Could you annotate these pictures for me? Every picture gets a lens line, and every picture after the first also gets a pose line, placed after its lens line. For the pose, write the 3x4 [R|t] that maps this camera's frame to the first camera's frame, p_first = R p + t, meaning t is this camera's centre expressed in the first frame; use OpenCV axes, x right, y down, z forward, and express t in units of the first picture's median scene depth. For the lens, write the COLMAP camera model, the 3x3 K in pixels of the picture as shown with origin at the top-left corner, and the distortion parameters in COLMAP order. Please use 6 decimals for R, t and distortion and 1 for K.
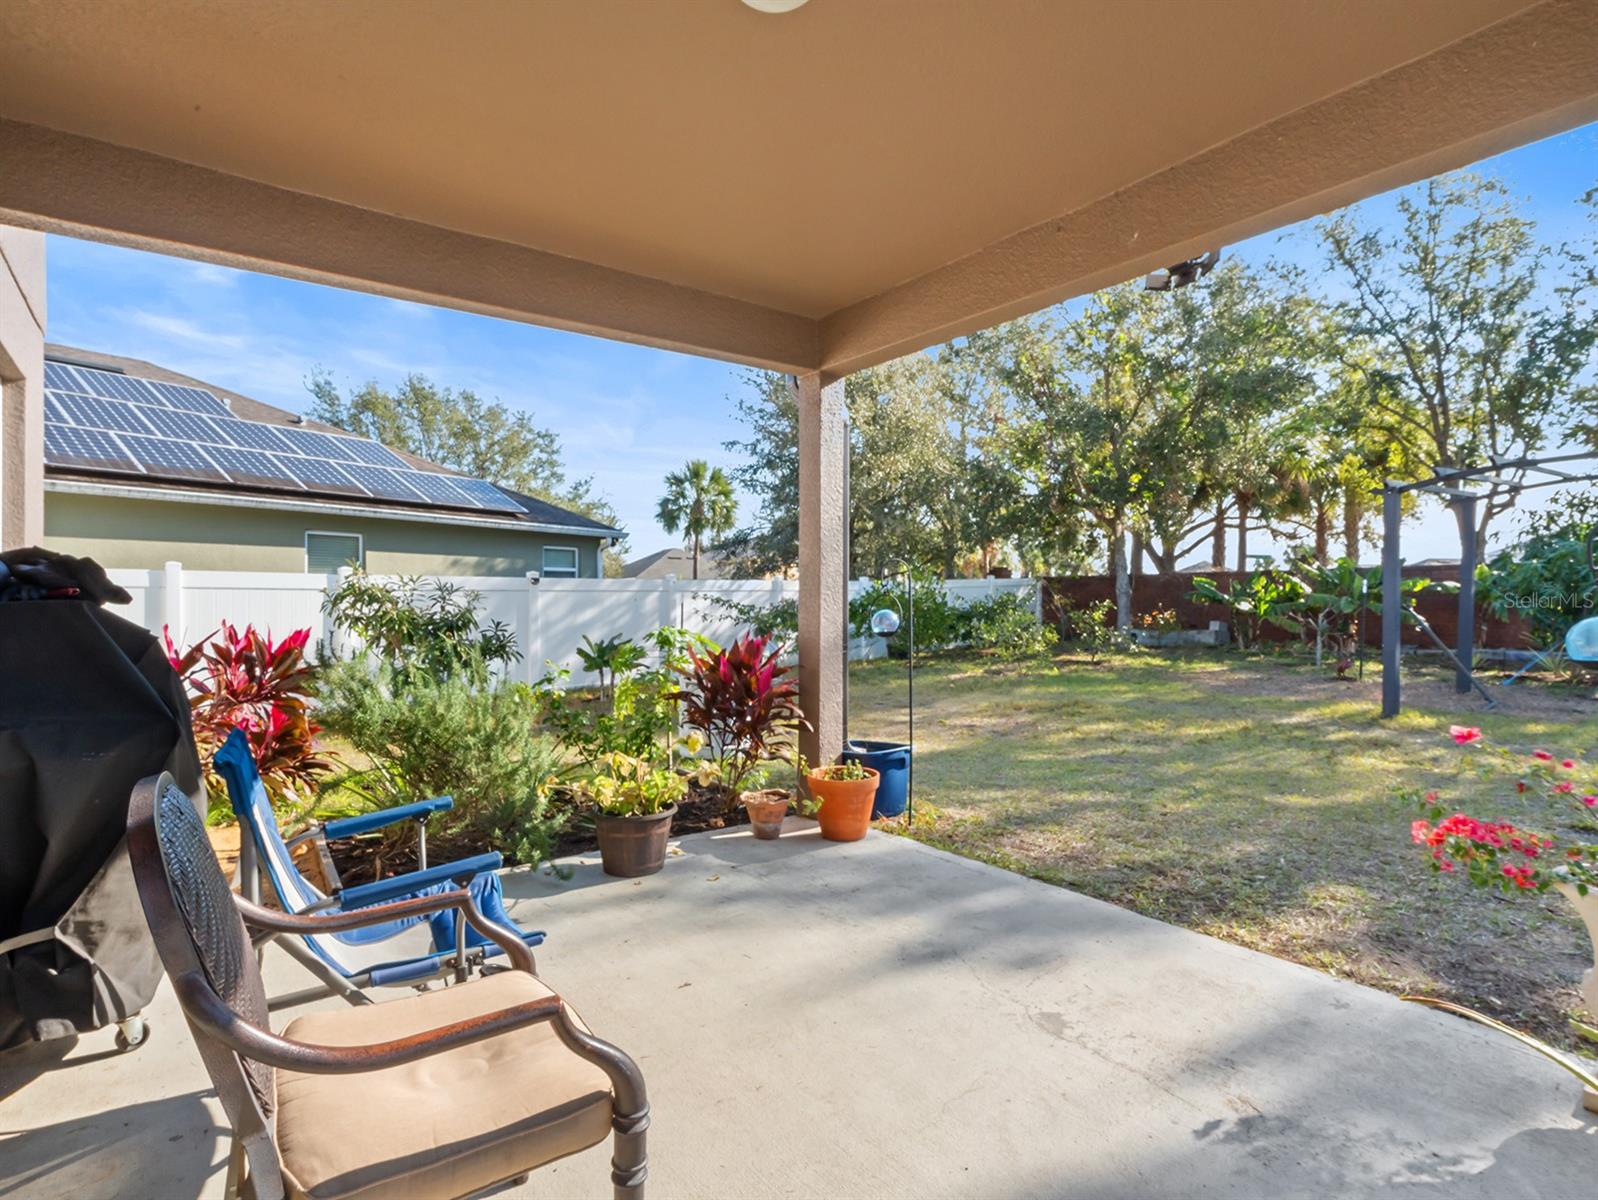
lens RADIAL K [[822.0, 0, 796.5], [0, 822.0, 602.6], [0, 0, 1]] dist [-0.008843, 0.004631]
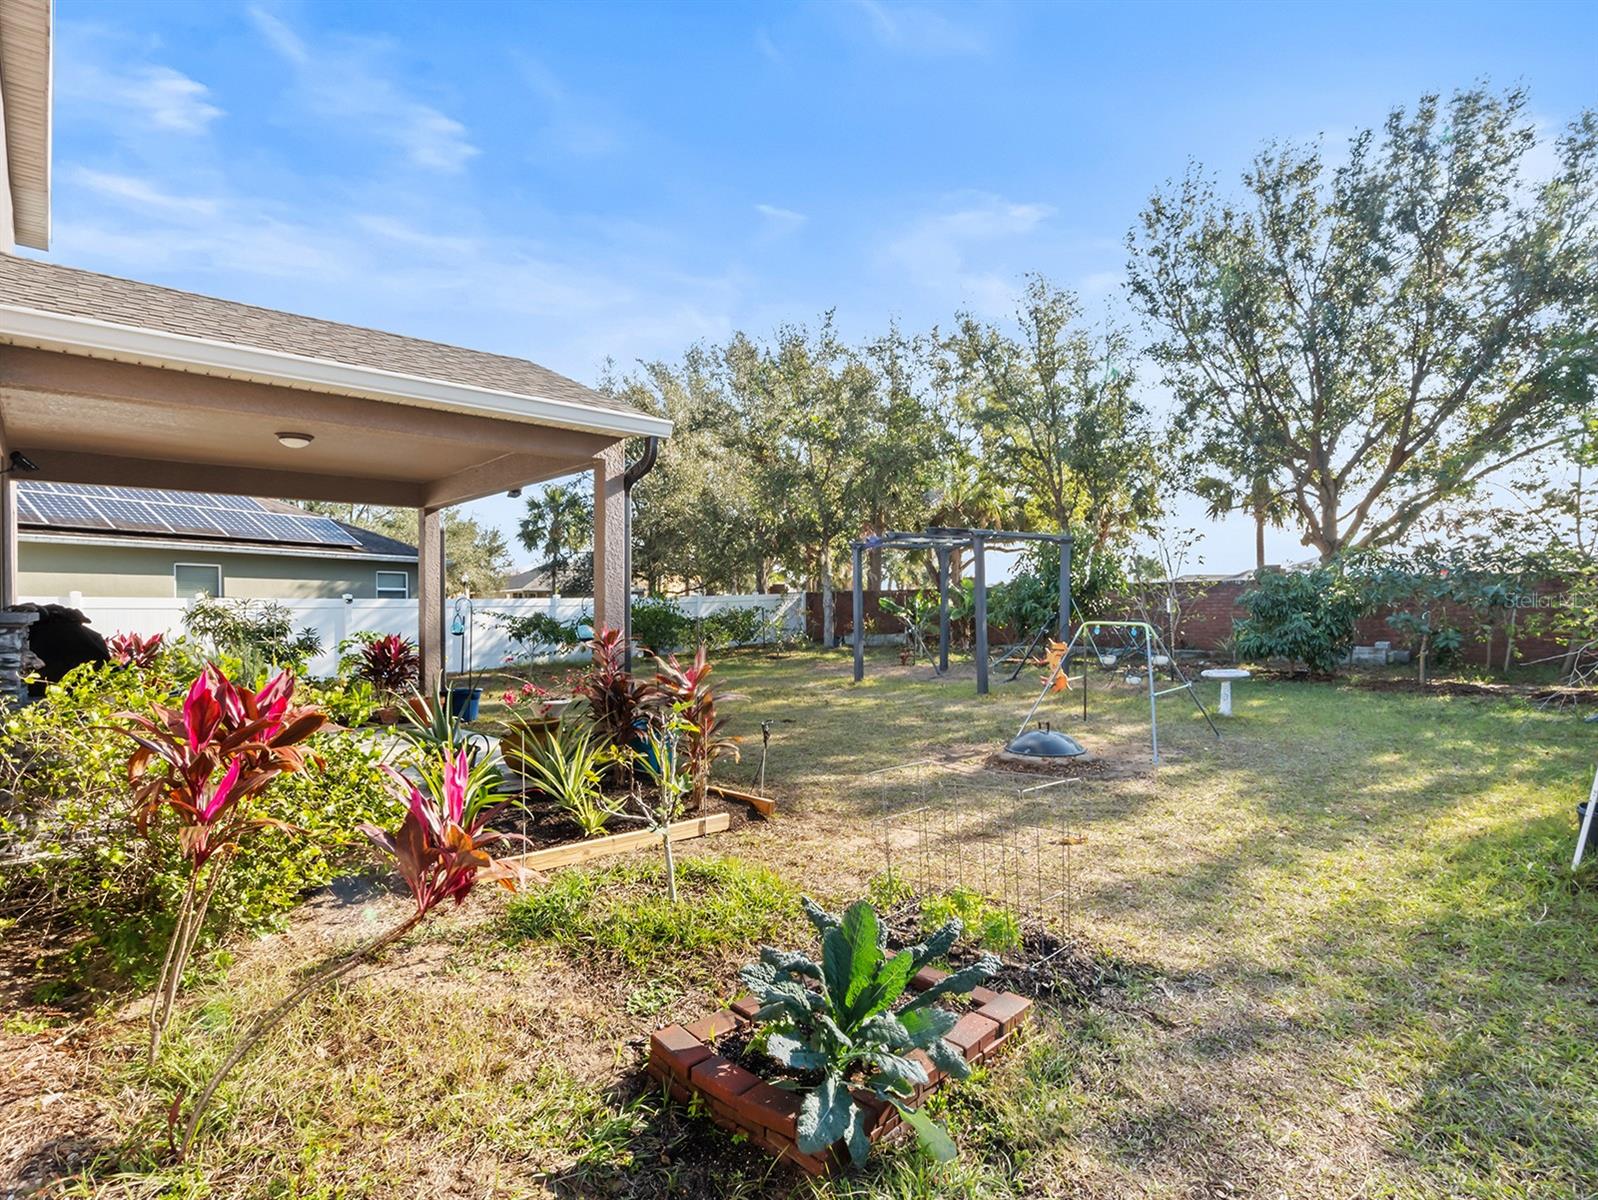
lens RADIAL K [[822.0, 0, 800.7], [0, 822.0, 604.4], [0, 0, 1]] dist [-0.008843, 0.004631]
pose [[0.994675, -0.004323, 0.102970, 0.314094], [0.005175, 0.999955, -0.008007, -0.005311], [-0.102930, 0.008497, 0.994652, -0.486581]]
